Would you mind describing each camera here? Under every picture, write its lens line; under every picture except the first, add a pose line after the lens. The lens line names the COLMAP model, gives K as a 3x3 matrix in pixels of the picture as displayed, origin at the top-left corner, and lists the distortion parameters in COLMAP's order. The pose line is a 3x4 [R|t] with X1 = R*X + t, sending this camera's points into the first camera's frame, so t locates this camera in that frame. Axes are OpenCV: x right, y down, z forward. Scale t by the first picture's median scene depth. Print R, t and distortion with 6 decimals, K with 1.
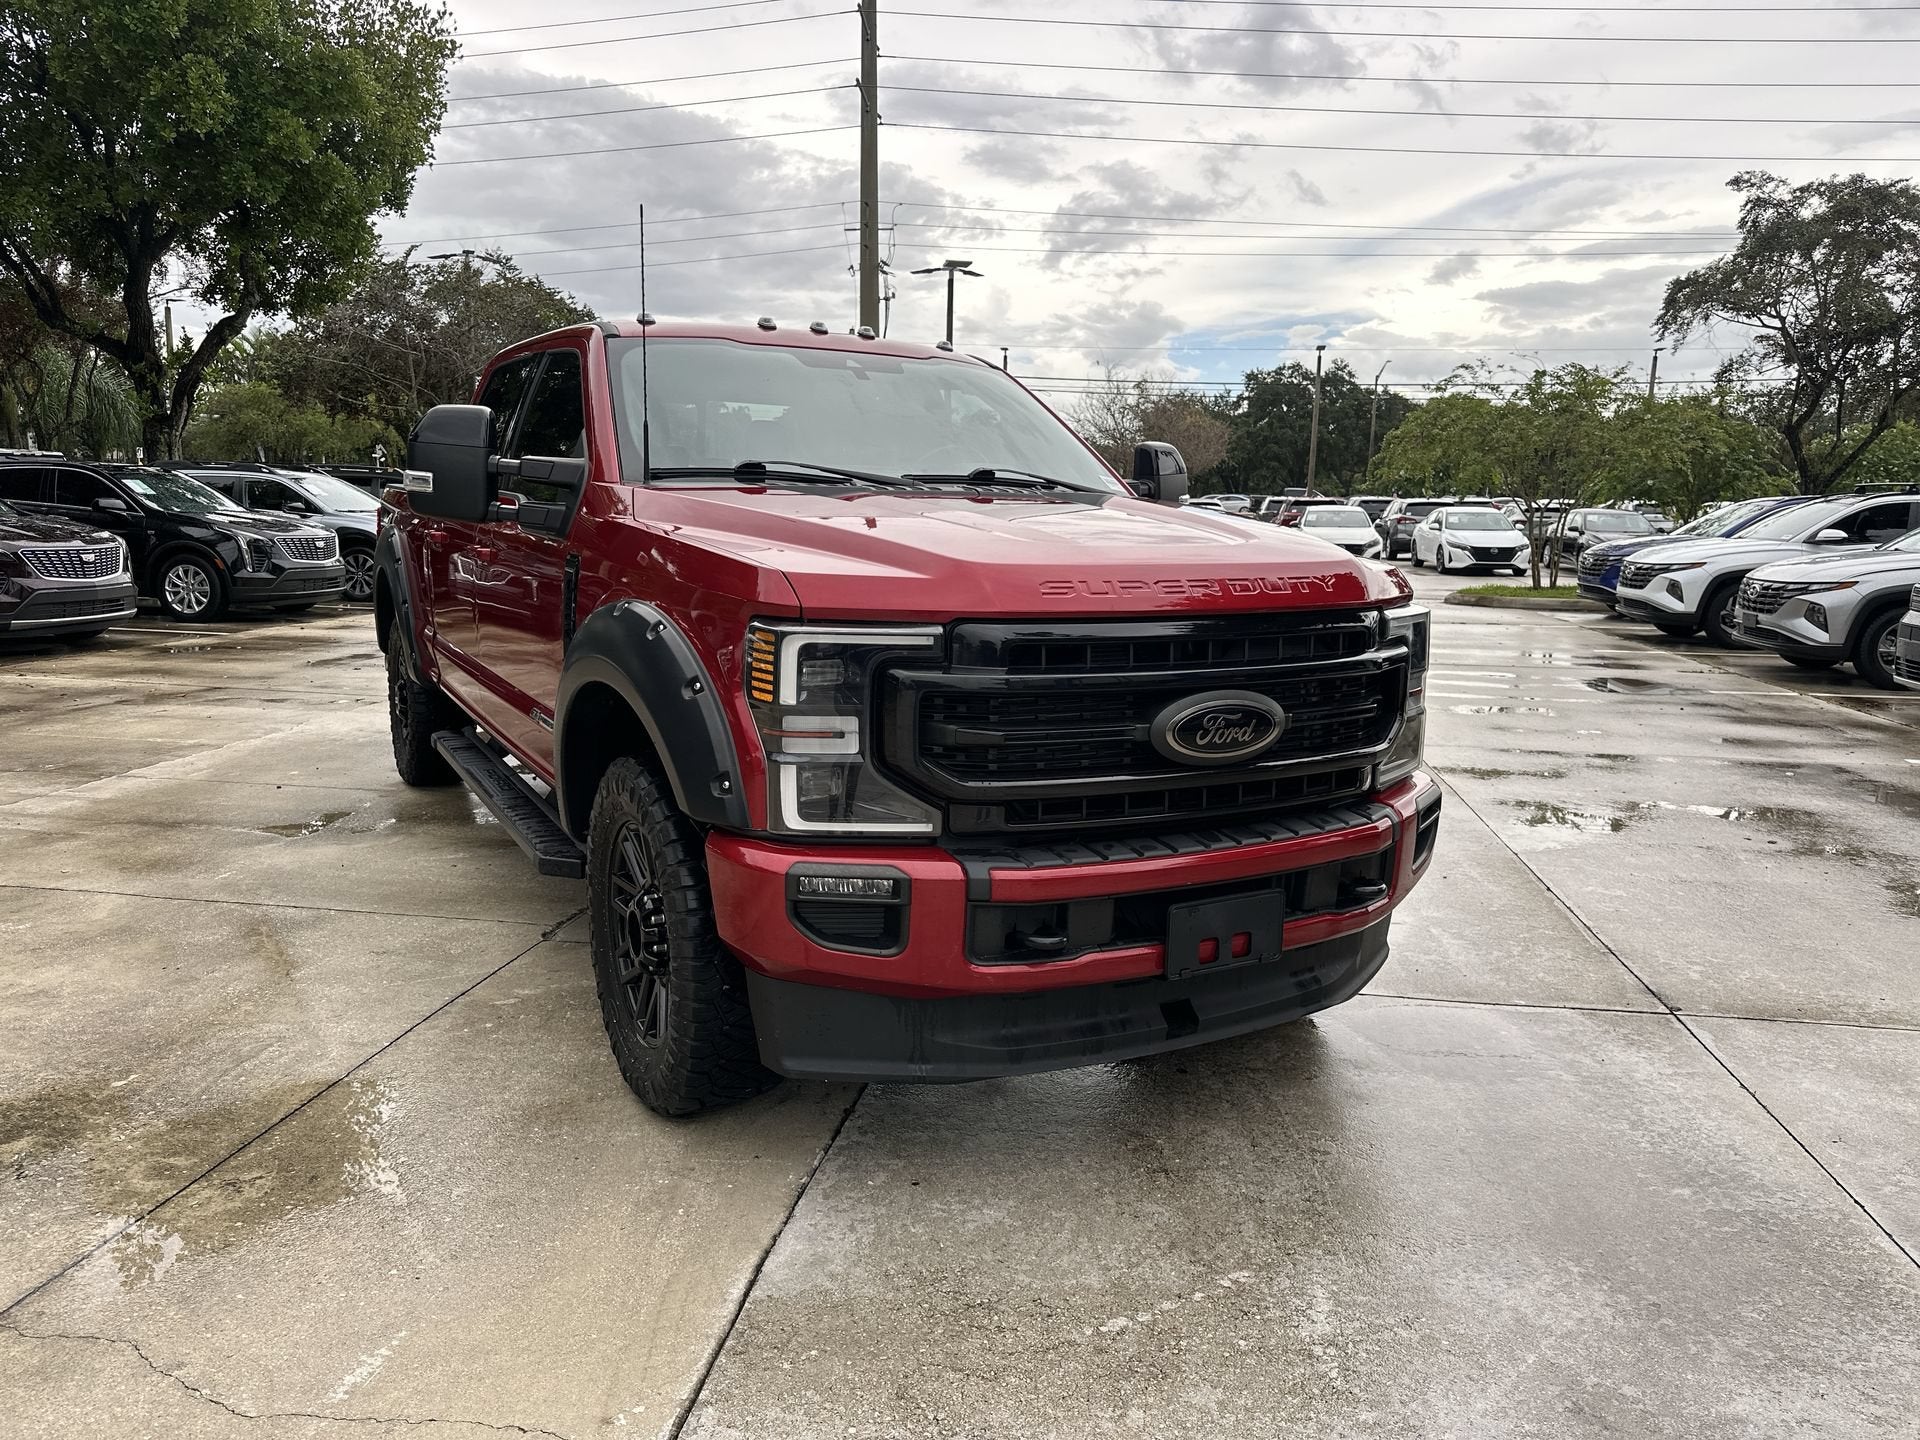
lens RADIAL K [[1354.9, 0, 953.6], [0, 1354.9, 712.7], [0, 0, 1]] dist [0.035551, -0.048483]
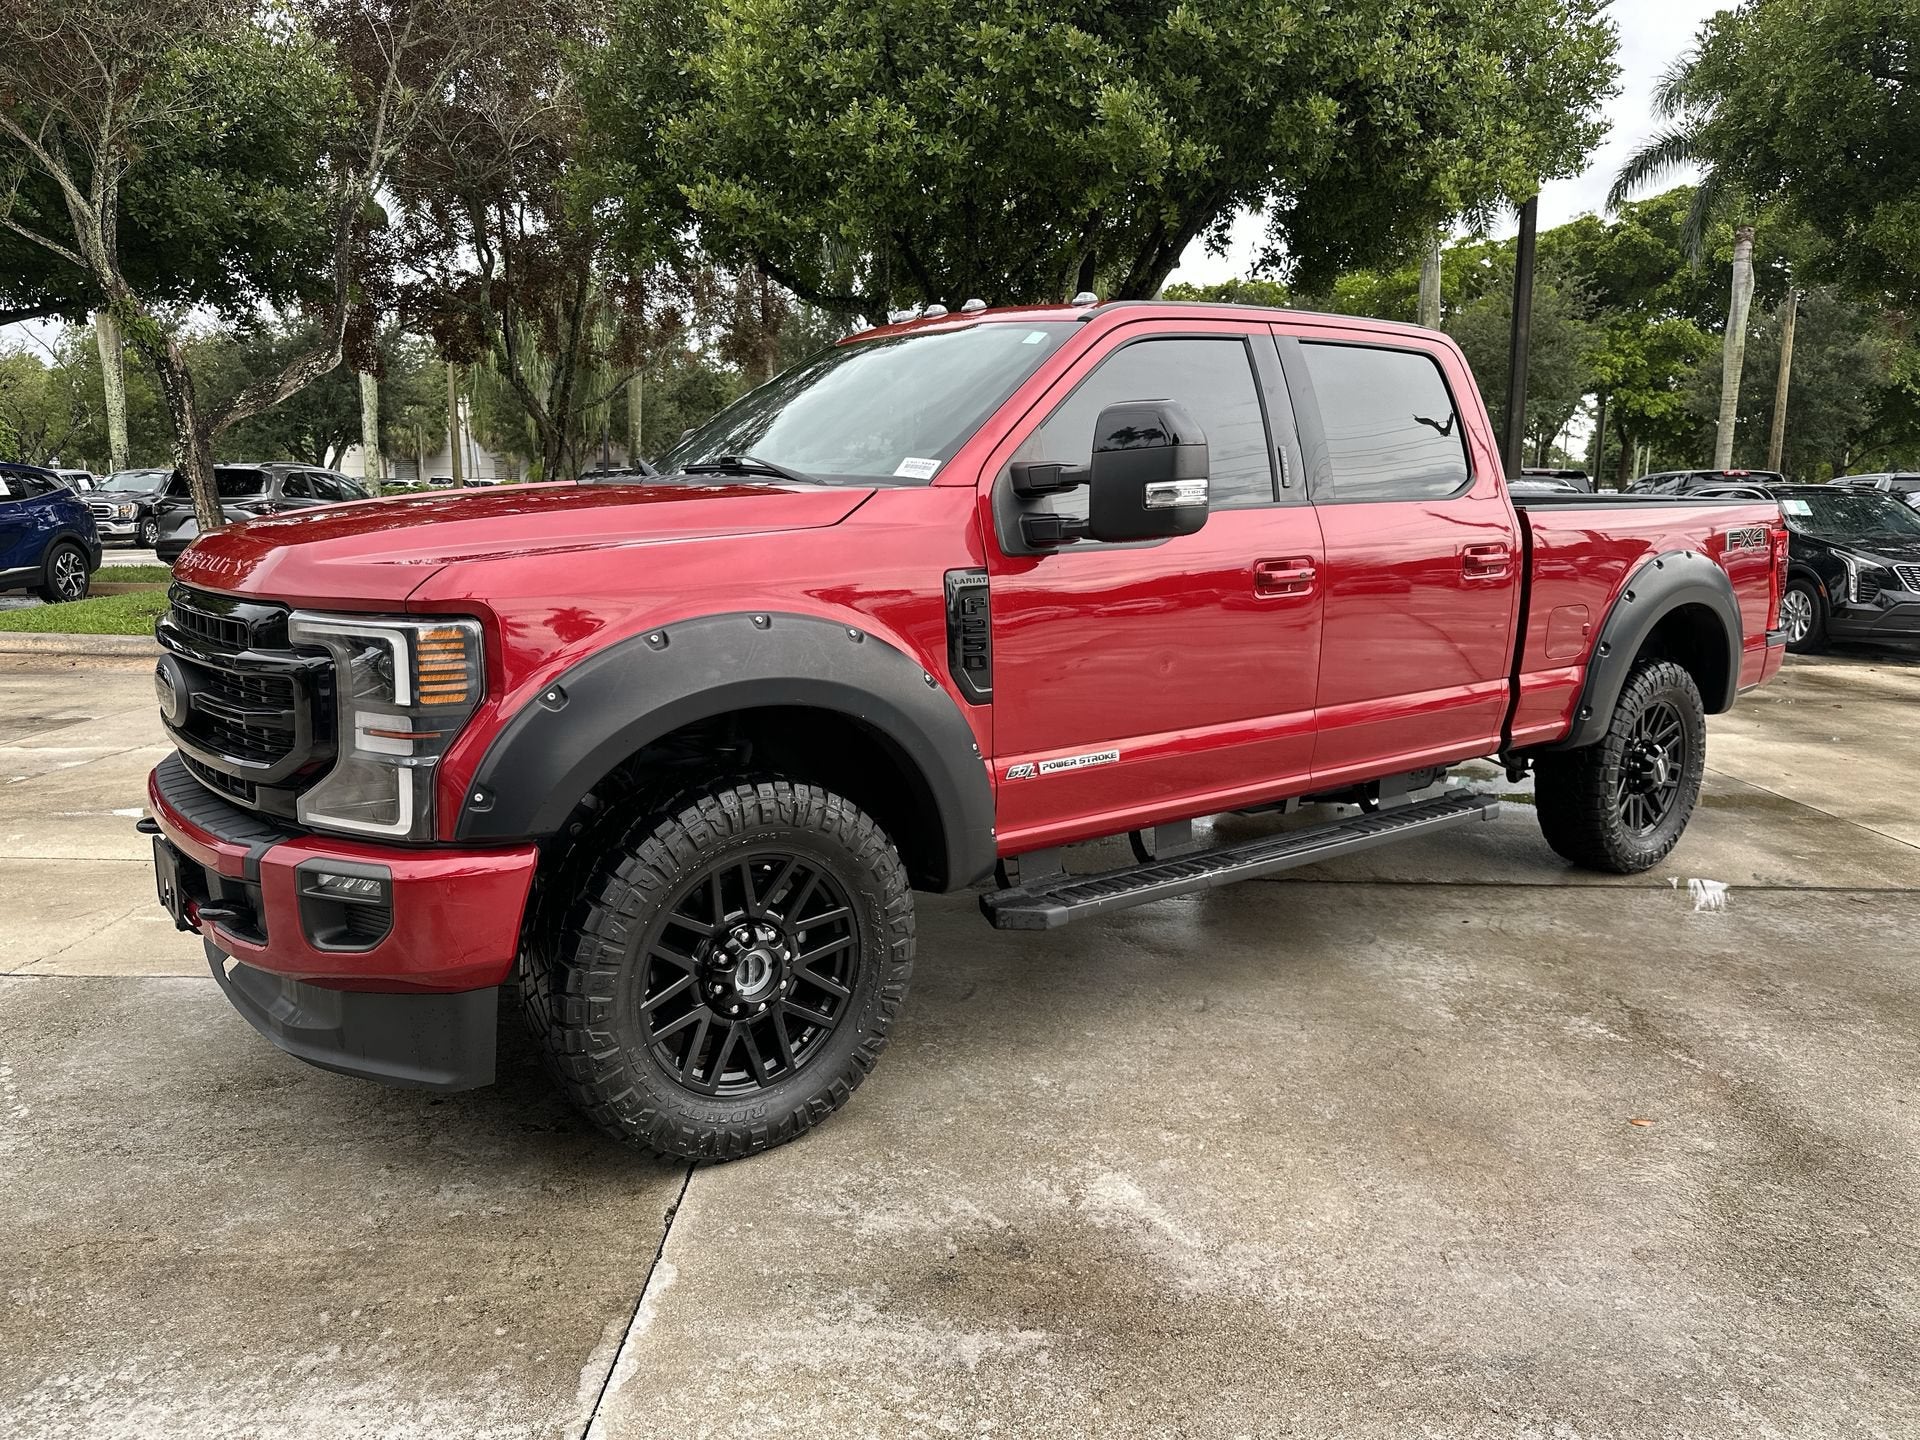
lens RADIAL K [[1354.9, 0, 960.0], [0, 1354.9, 712.9], [0, 0, 1]] dist [0.035551, -0.048483]
pose [[0.146878, 0.140209, -0.979167, 1.032187], [-0.162670, 0.979849, 0.115905, -0.152133], [0.975687, 0.142257, 0.166726, 1.091440]]
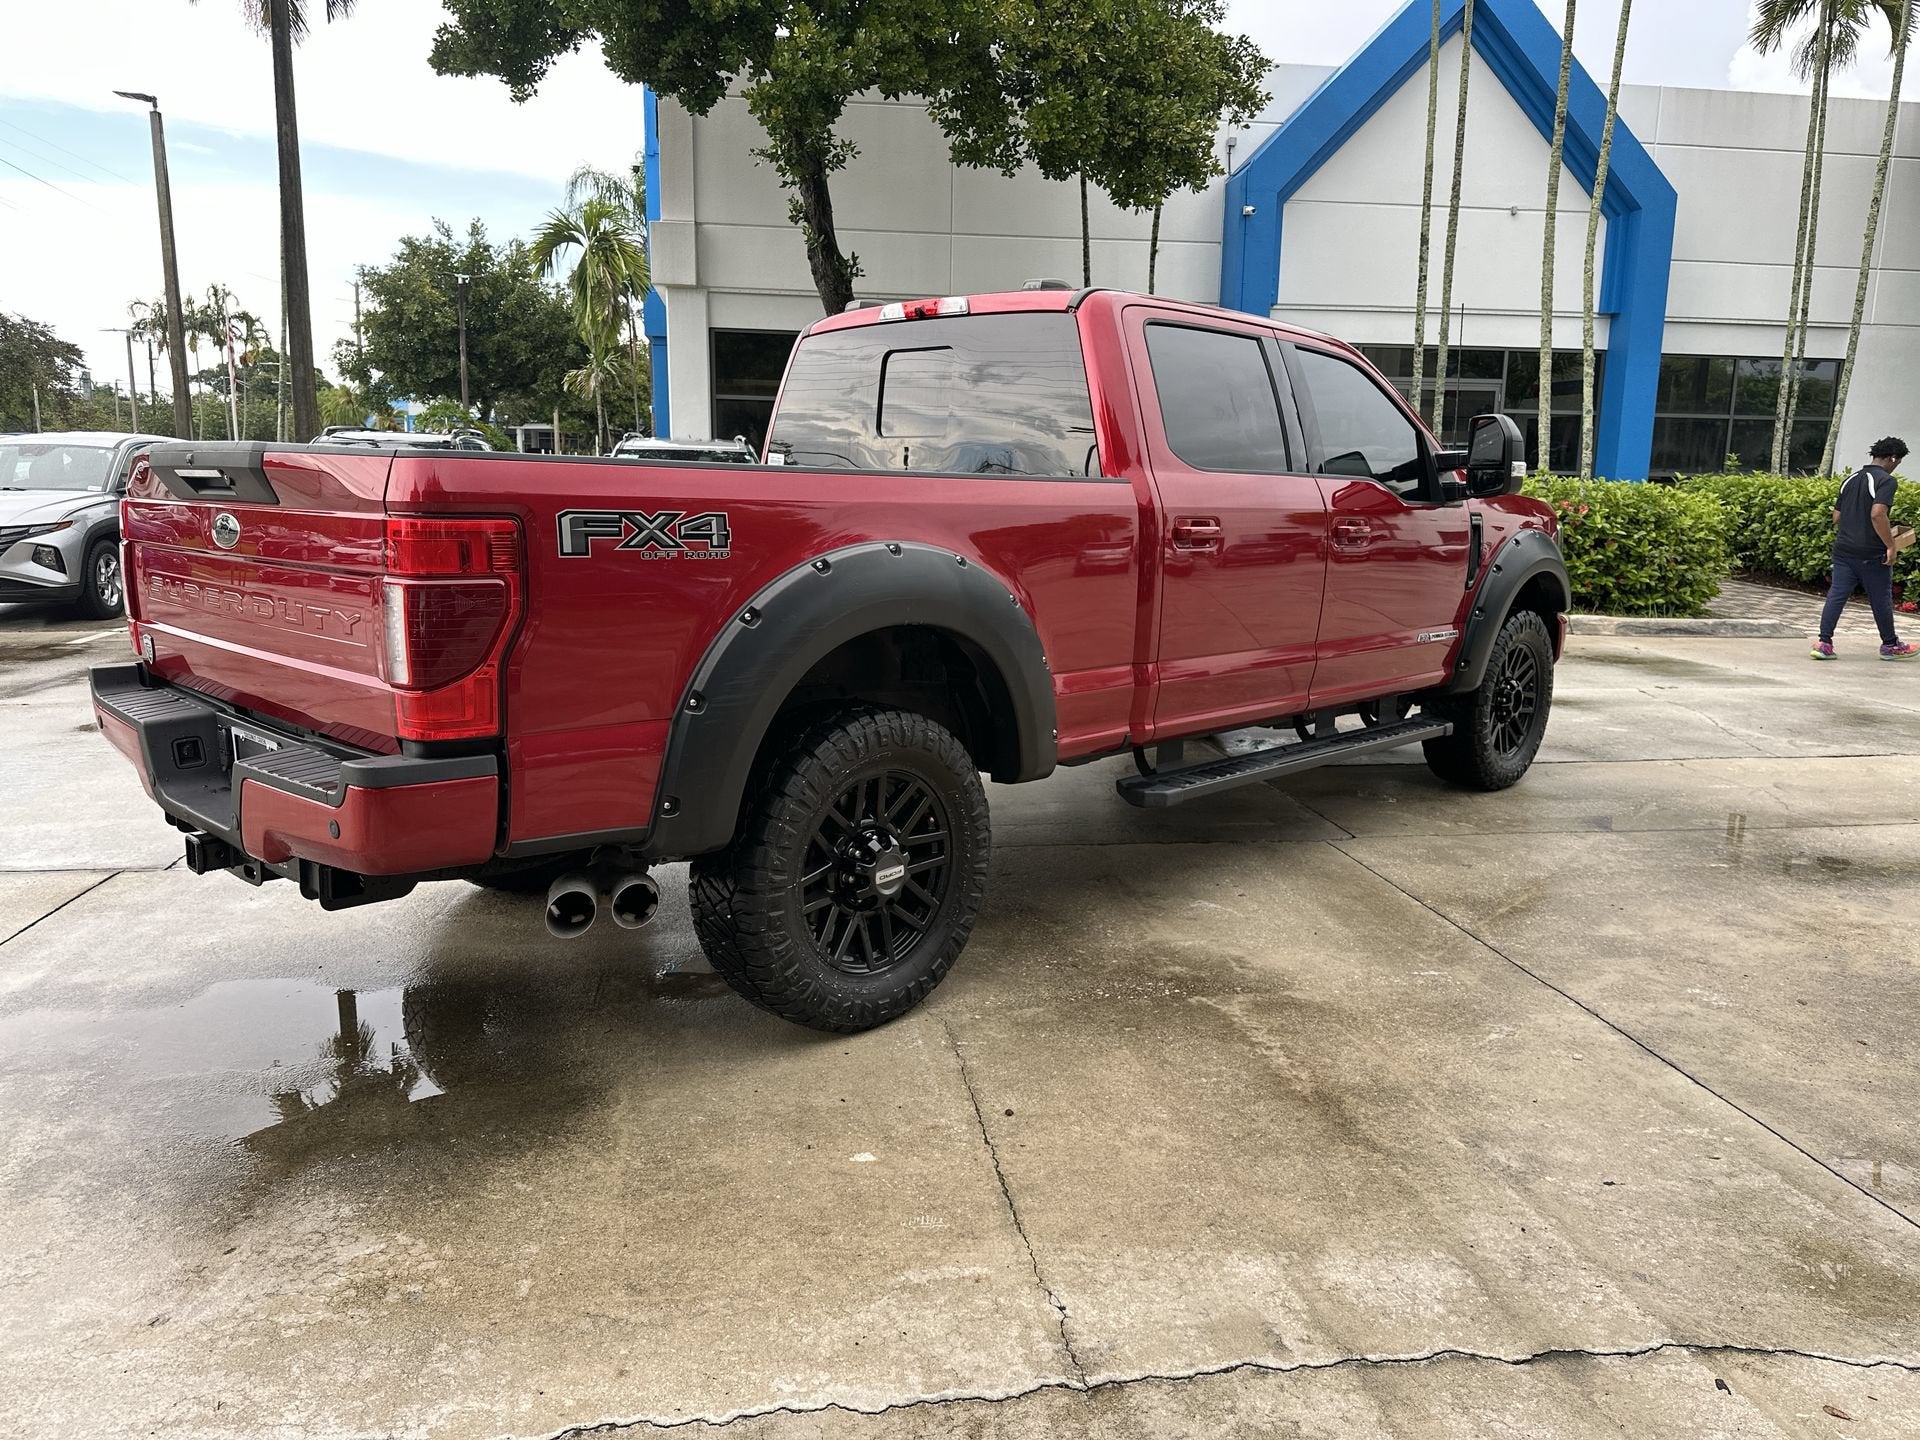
lens RADIAL K [[1354.9, 0, 958.0], [0, 1354.9, 703.2], [0, 0, 1]] dist [0.035551, -0.048483]
pose [[-0.293988, -0.183977, 0.937936, -1.621844], [0.128161, 0.964851, 0.229427, -0.347109], [-0.947178, 0.187655, -0.260076, 1.998005]]
